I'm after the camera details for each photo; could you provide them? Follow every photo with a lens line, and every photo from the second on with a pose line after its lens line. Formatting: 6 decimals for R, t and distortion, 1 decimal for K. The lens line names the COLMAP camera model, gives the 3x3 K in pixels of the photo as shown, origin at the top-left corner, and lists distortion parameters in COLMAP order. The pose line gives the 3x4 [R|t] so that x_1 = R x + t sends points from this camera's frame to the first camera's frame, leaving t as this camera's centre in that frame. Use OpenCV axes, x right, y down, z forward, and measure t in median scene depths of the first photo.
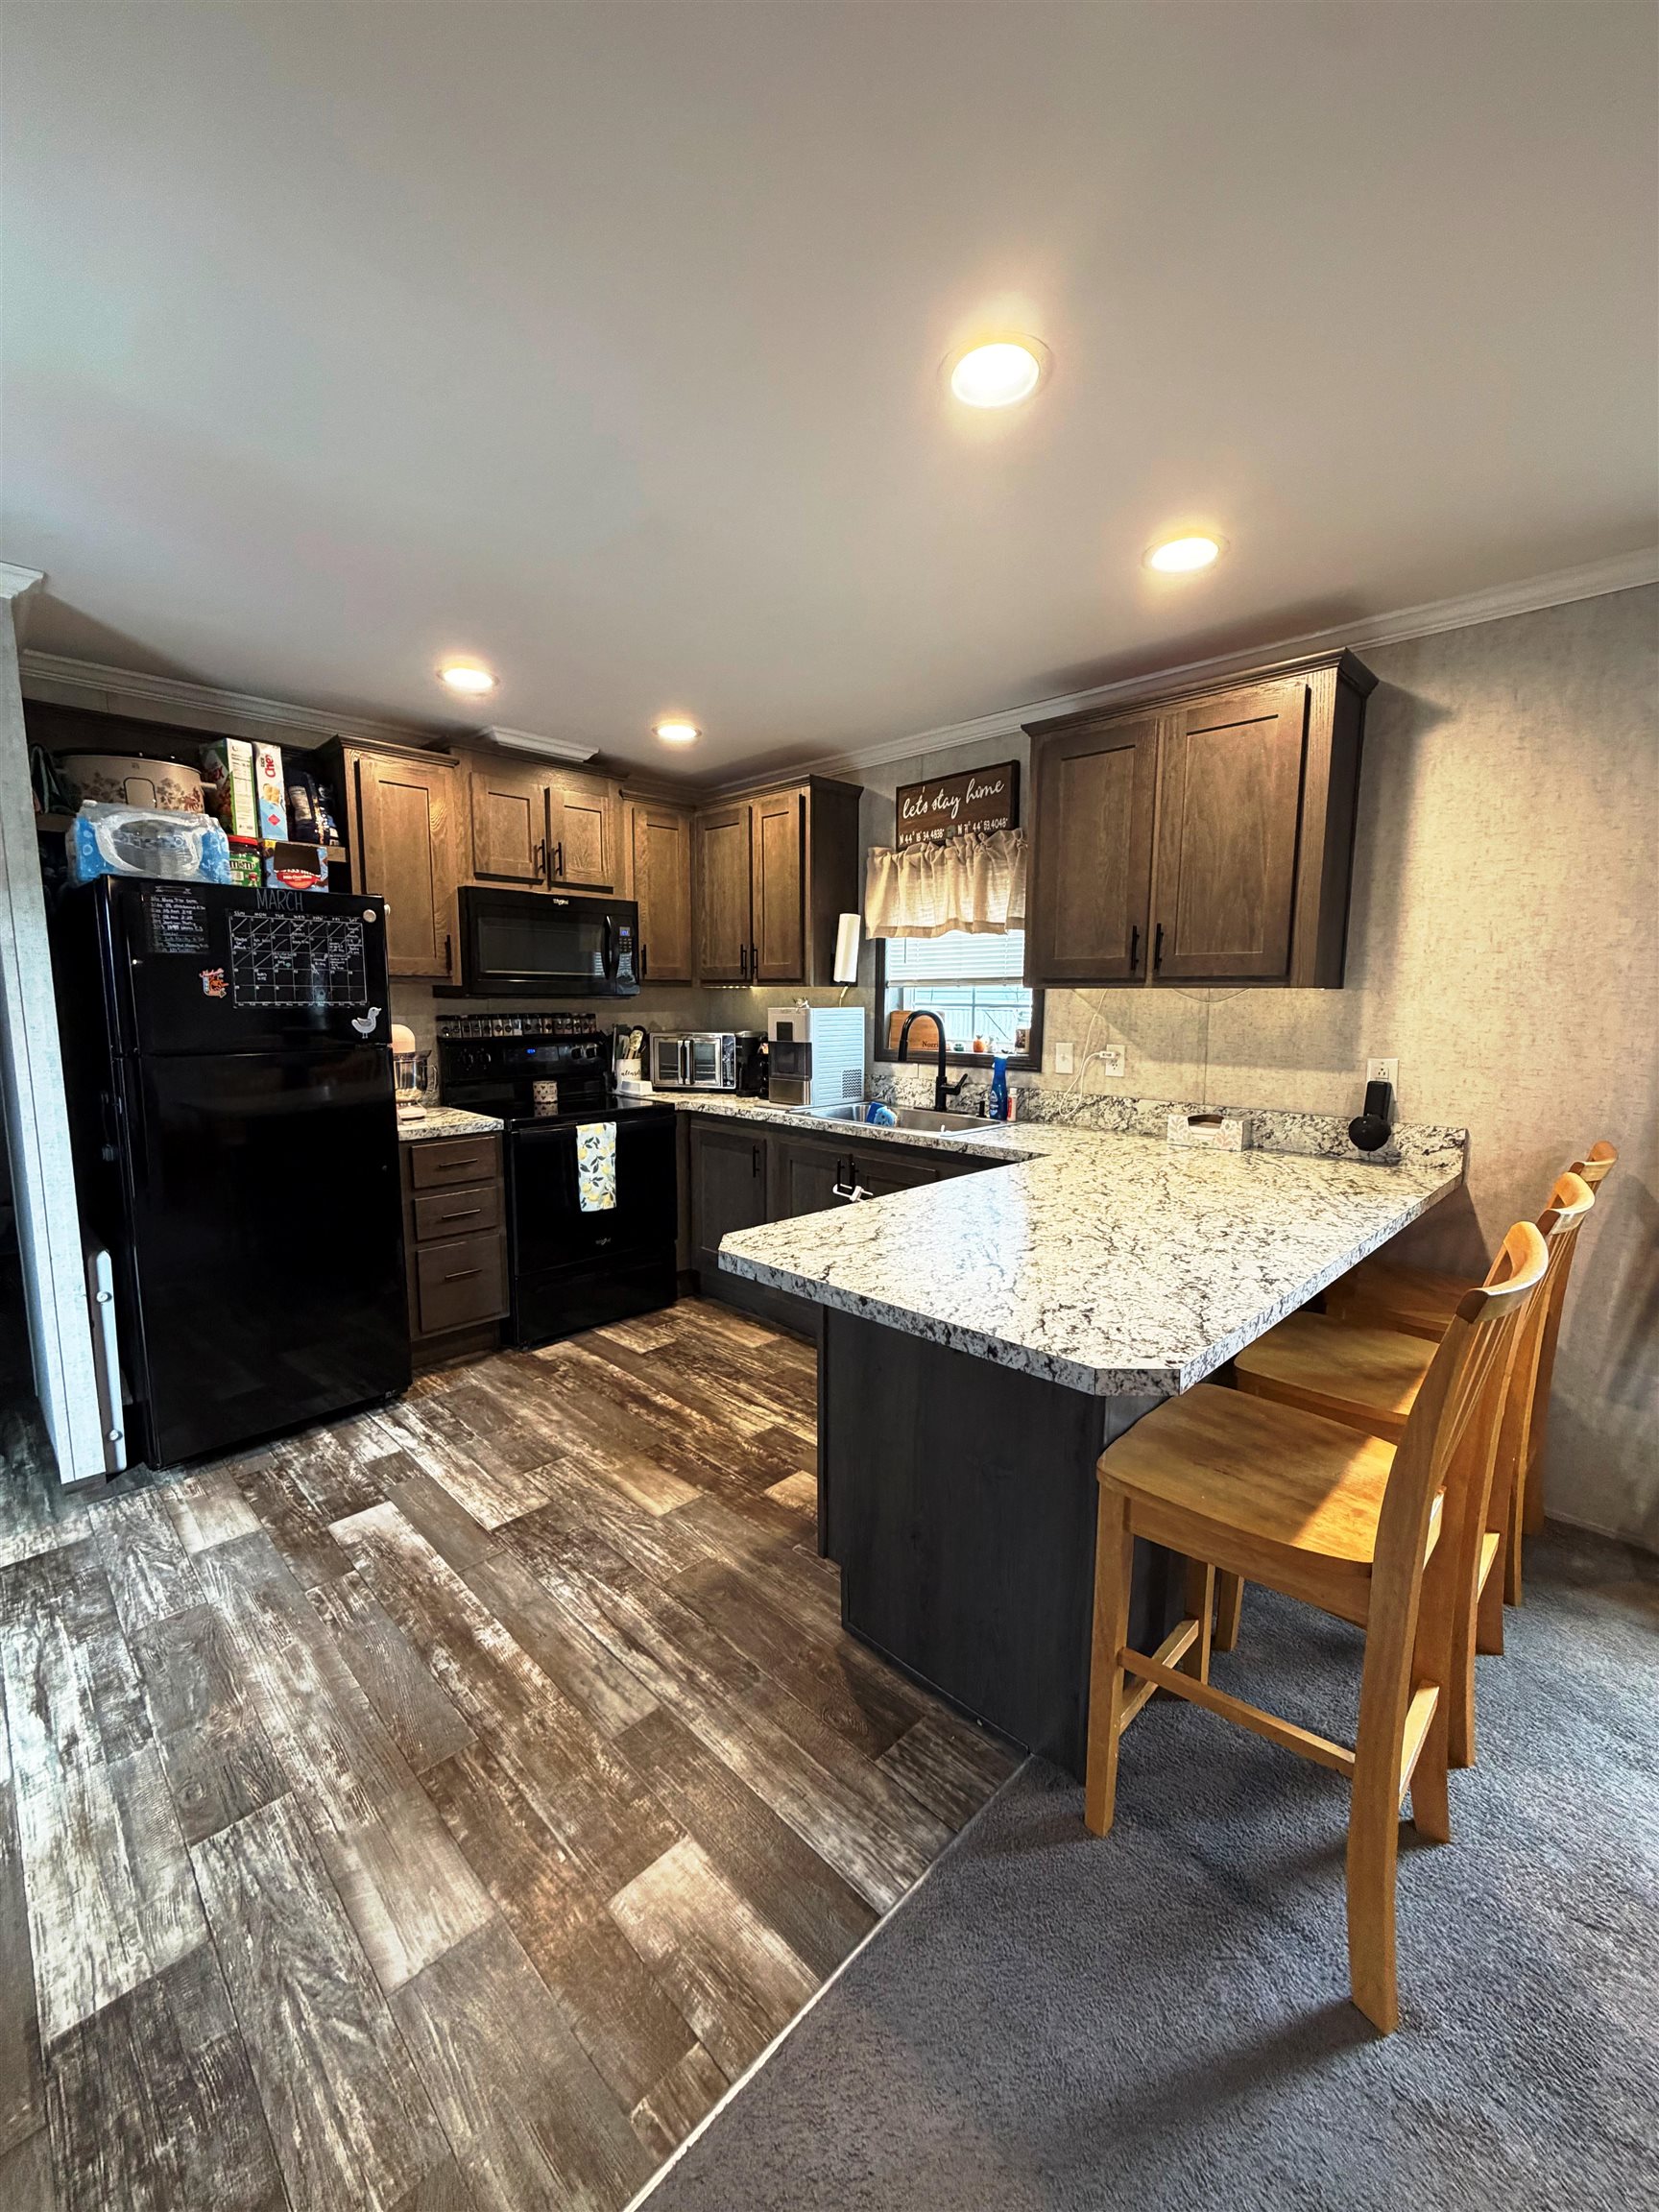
lens RADIAL K [[872.0, 0, 831.1], [0, 872.0, 1107.9], [0, 0, 1]] dist [0.001499, -0.000044]
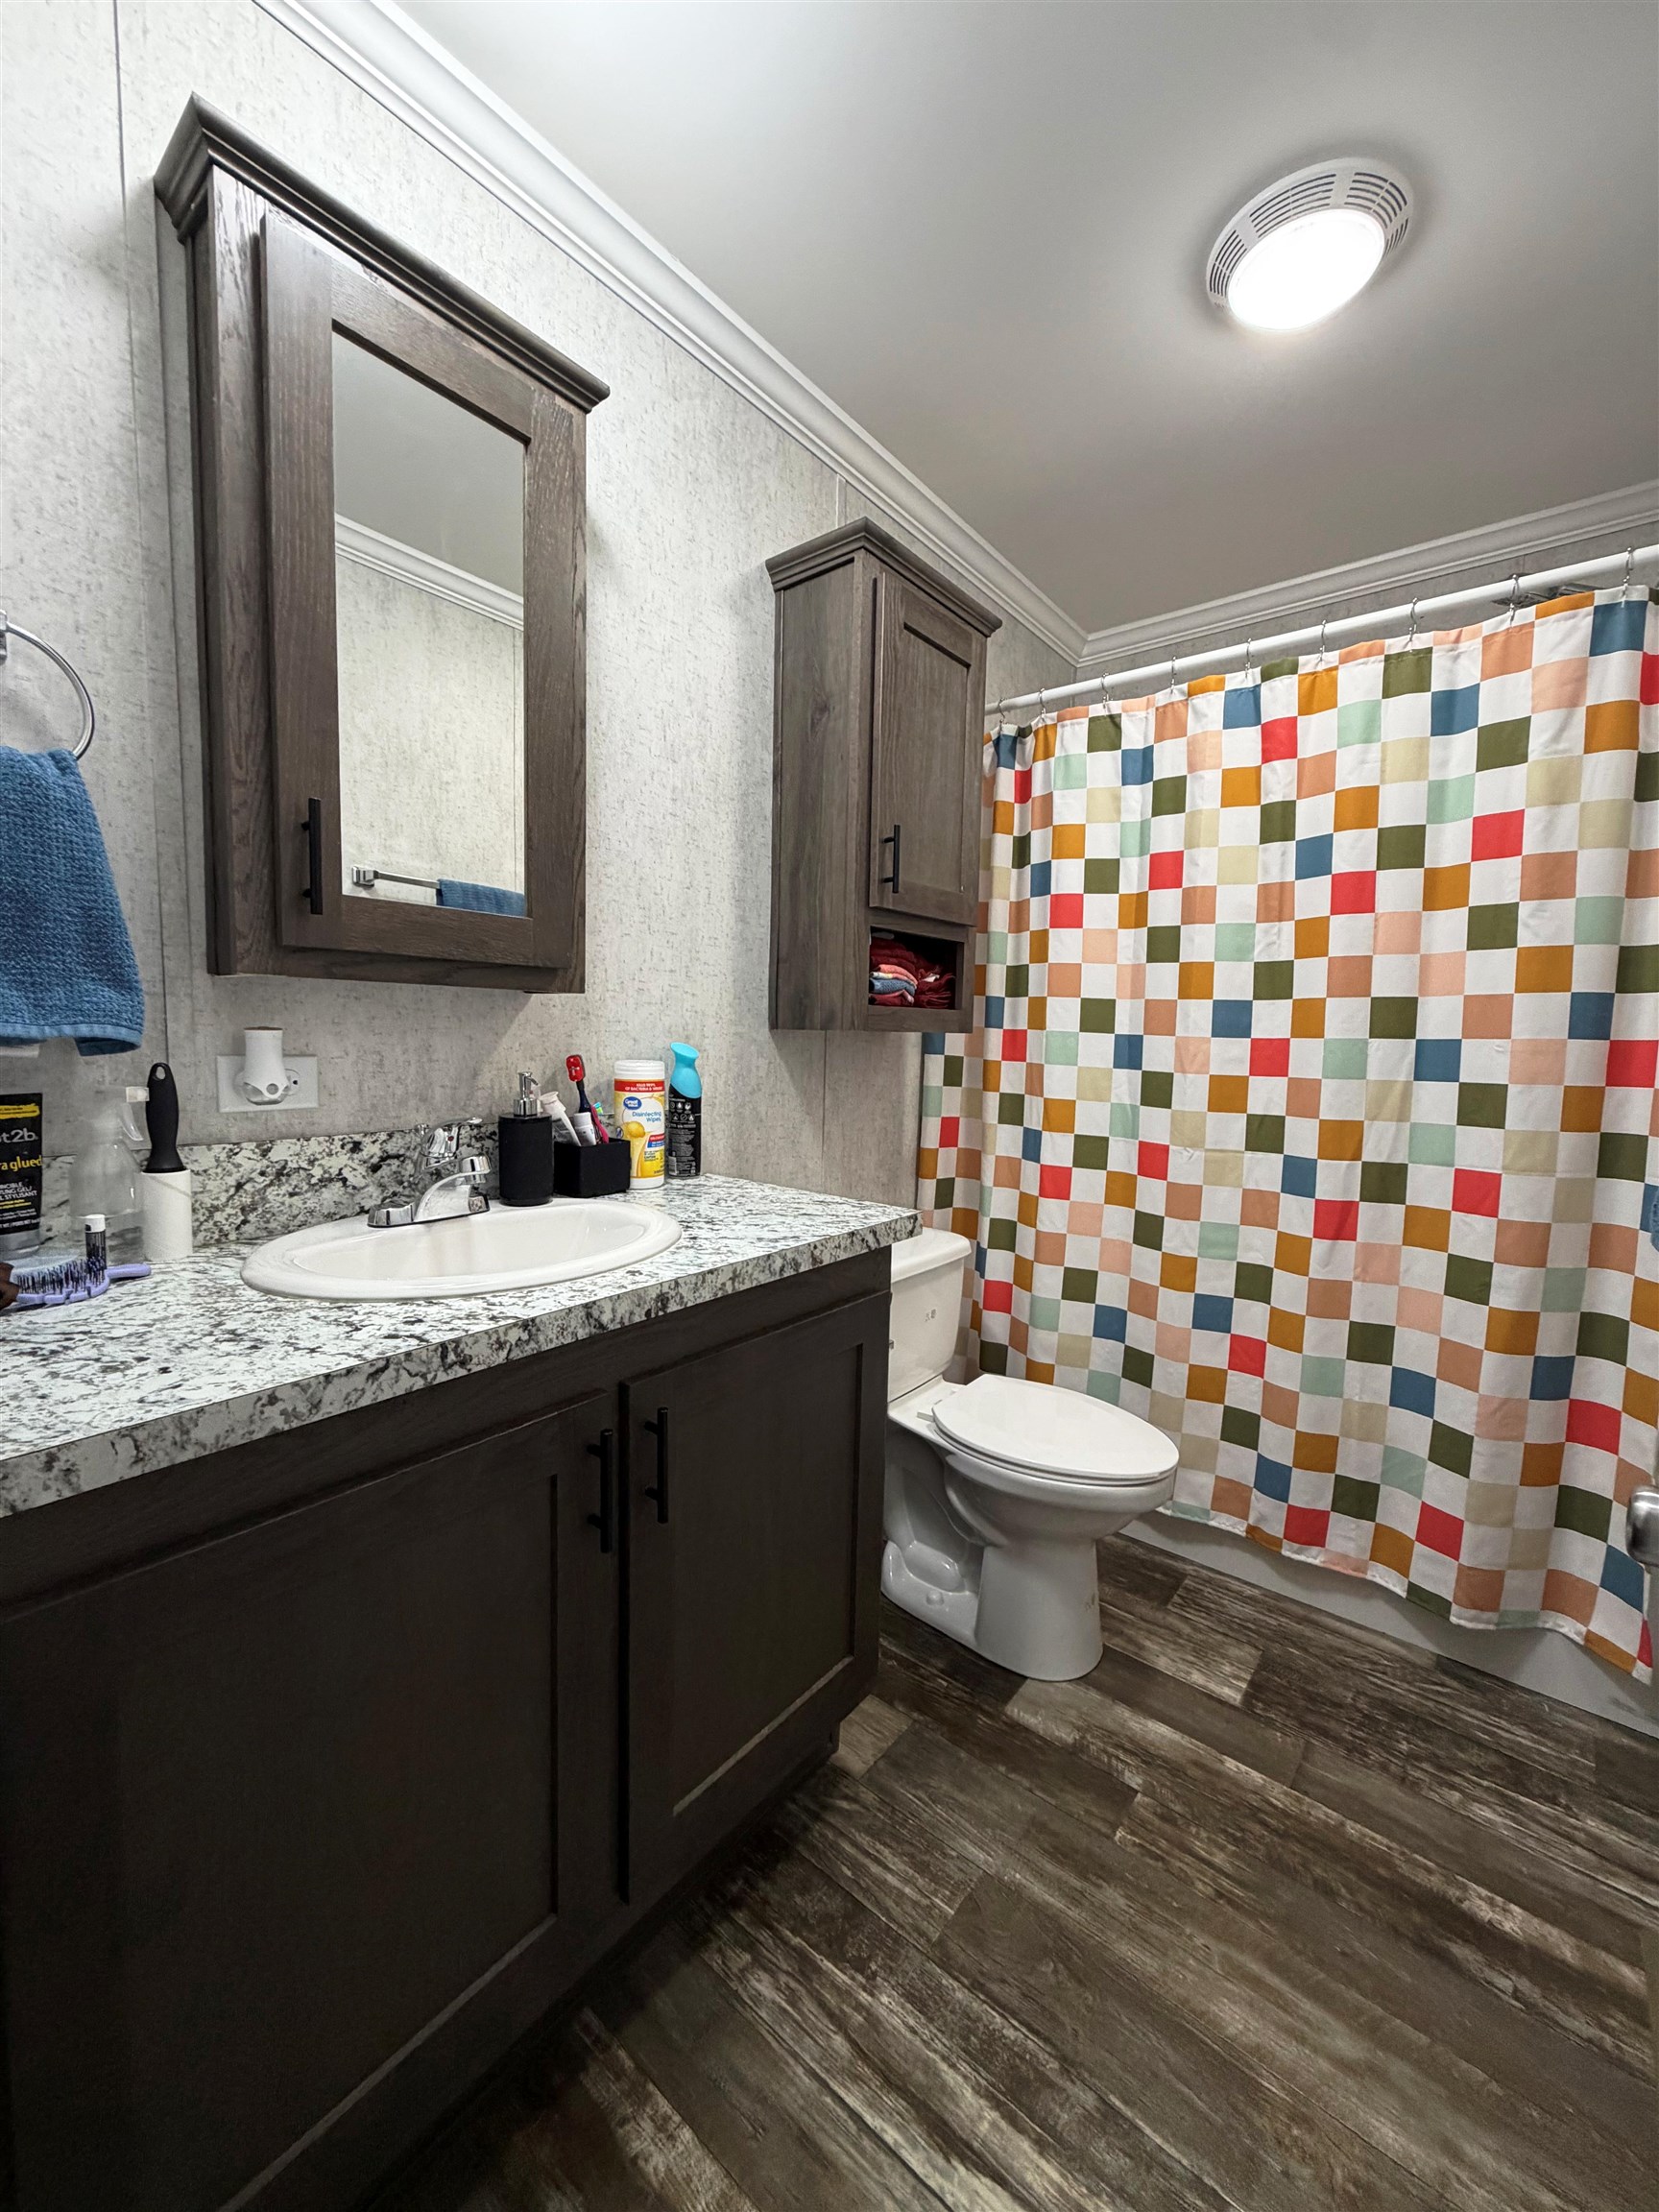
lens RADIAL K [[872.0, 0, 827.6], [0, 872.0, 1104.8], [0, 0, 1]] dist [0.001499, -0.000044]
pose [[0.995858, 0.005089, 0.090778, -0.543246], [-0.001721, 0.999308, -0.037149, -0.022300], [-0.090904, 0.036839, 0.995178, 0.617690]]
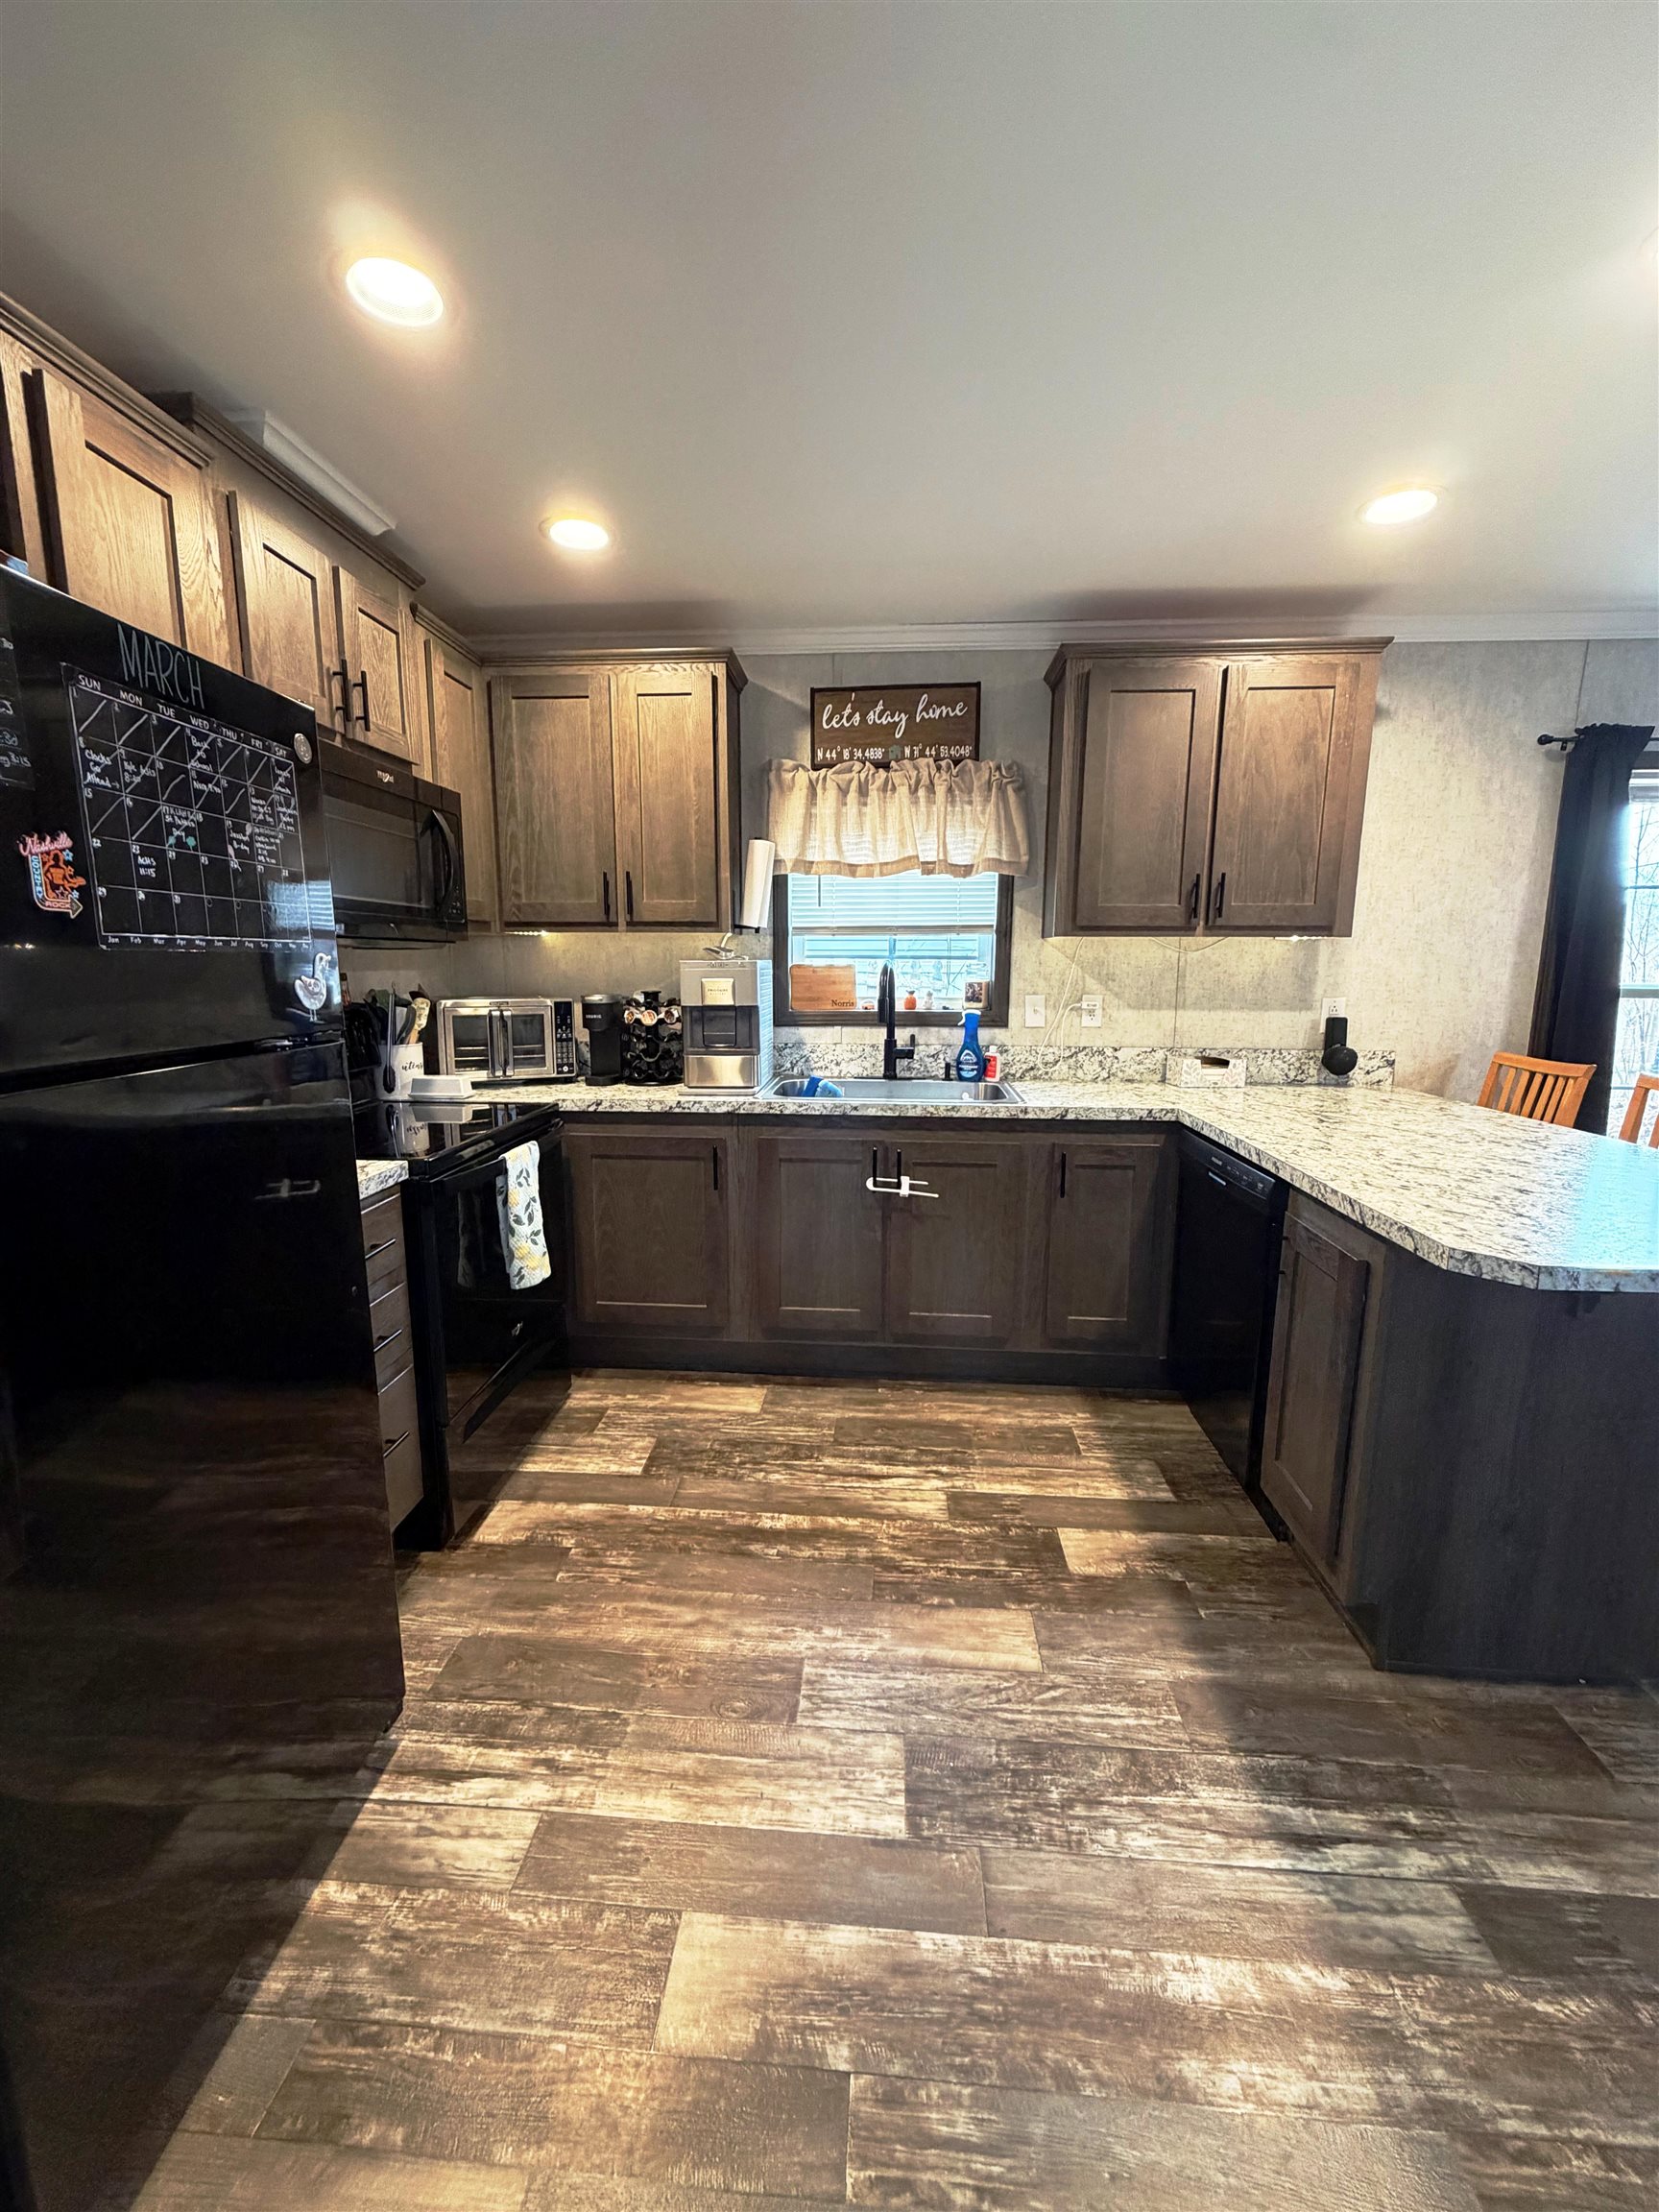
lens RADIAL K [[872.0, 0, 821.9], [0, 872.0, 1107.3], [0, 0, 1]] dist [0.001499, -0.000044]
pose [[0.764569, -0.108604, 0.635327, -0.576623], [0.082620, 0.994084, 0.070504, -0.041828], [-0.639225, -0.001414, 0.769018, 0.442074]]
